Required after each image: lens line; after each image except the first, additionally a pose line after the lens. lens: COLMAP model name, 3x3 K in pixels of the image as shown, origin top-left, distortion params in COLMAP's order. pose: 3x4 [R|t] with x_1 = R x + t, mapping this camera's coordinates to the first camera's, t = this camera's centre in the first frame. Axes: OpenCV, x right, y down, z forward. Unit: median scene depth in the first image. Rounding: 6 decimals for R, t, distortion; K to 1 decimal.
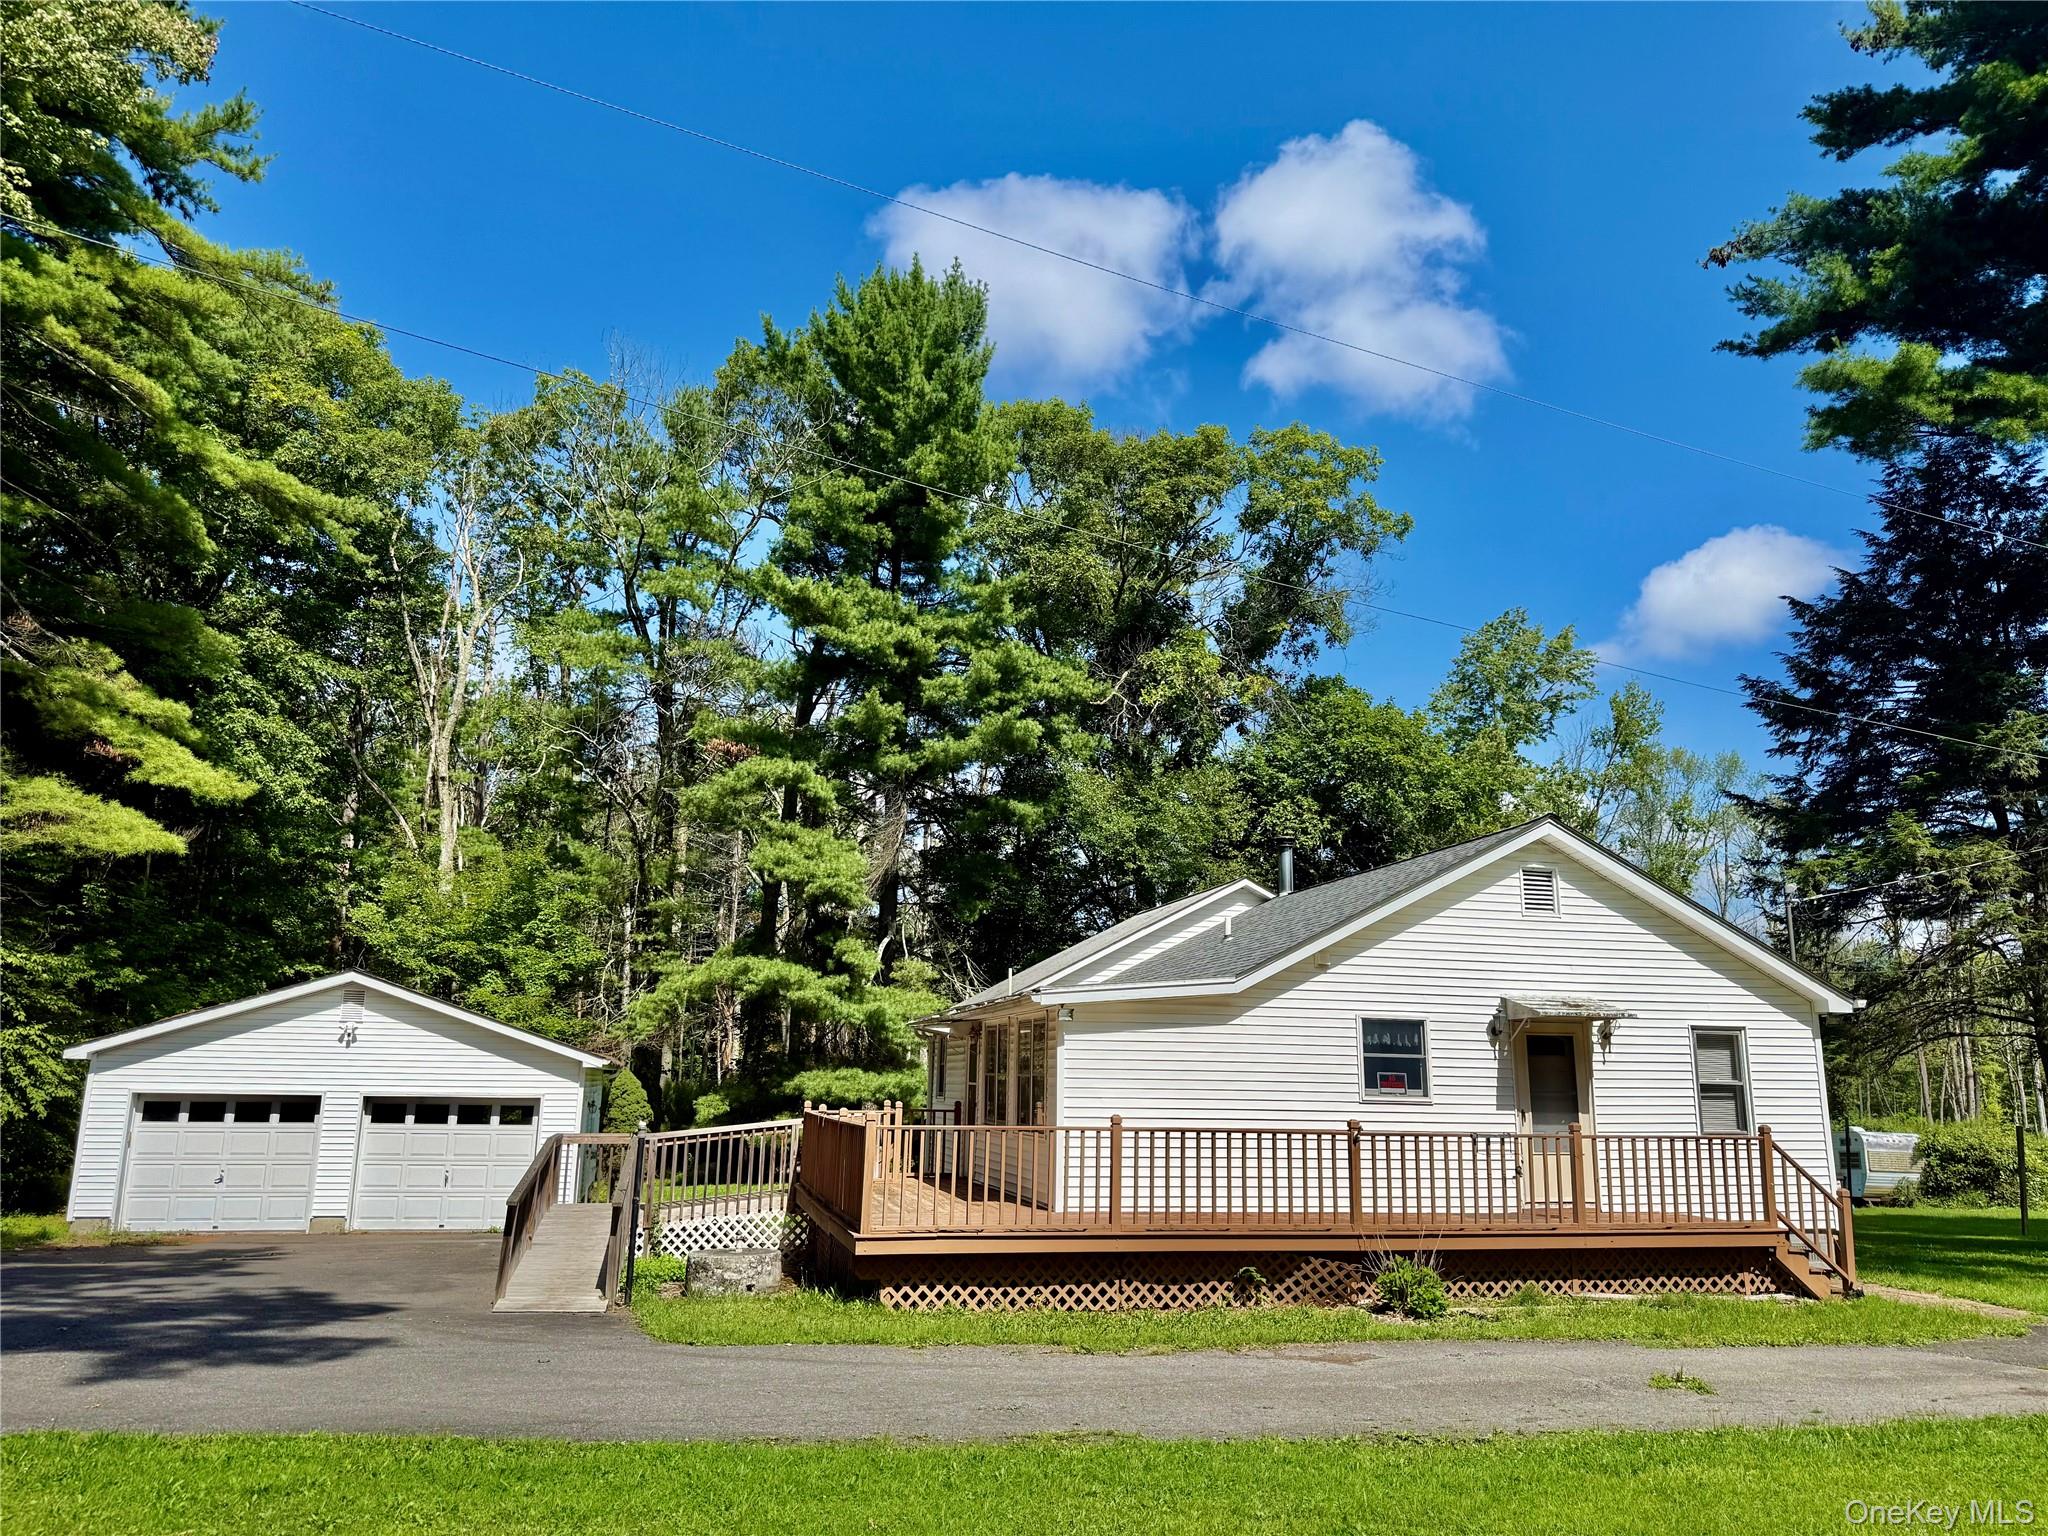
lens RADIAL K [[1454.4, 0, 1024.0], [0, 1454.4, 768.0], [0, 0, 1]] dist [0.064322, -0.079674]
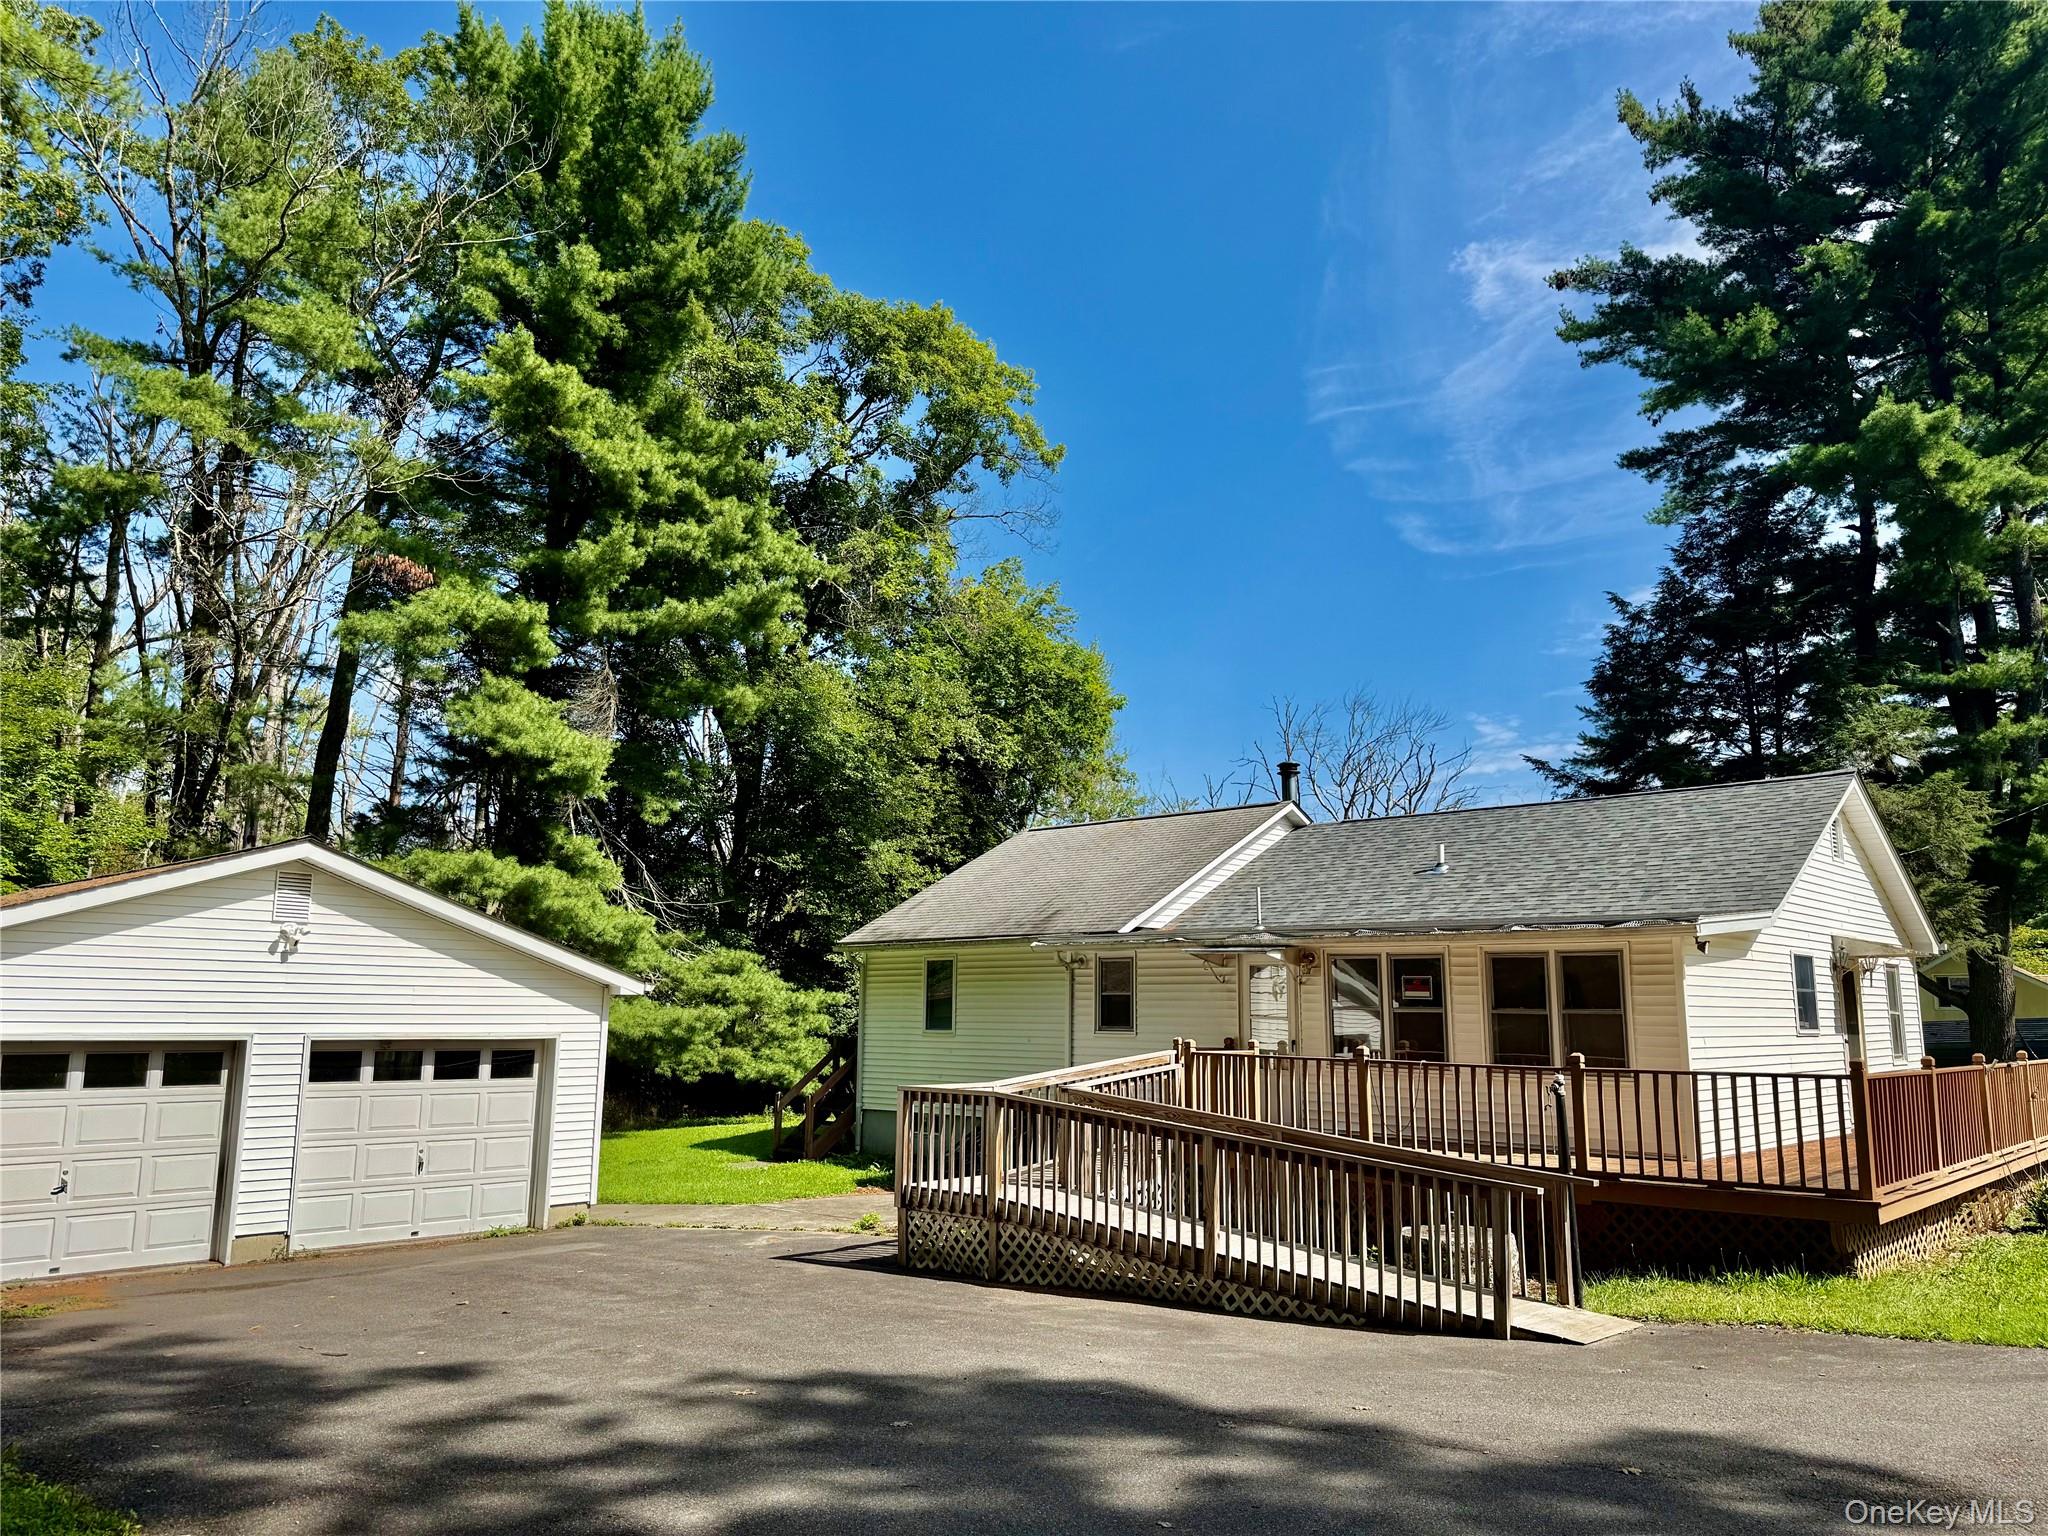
lens RADIAL K [[1454.4, 0, 1024.0], [0, 1454.4, 768.0], [0, 0, 1]] dist [0.064322, -0.079674]
pose [[0.830066, 0.089250, 0.550477, -0.539962], [-0.118407, 0.992810, 0.017579, 0.059334], [-0.544950, -0.079772, 0.834665, 0.311763]]
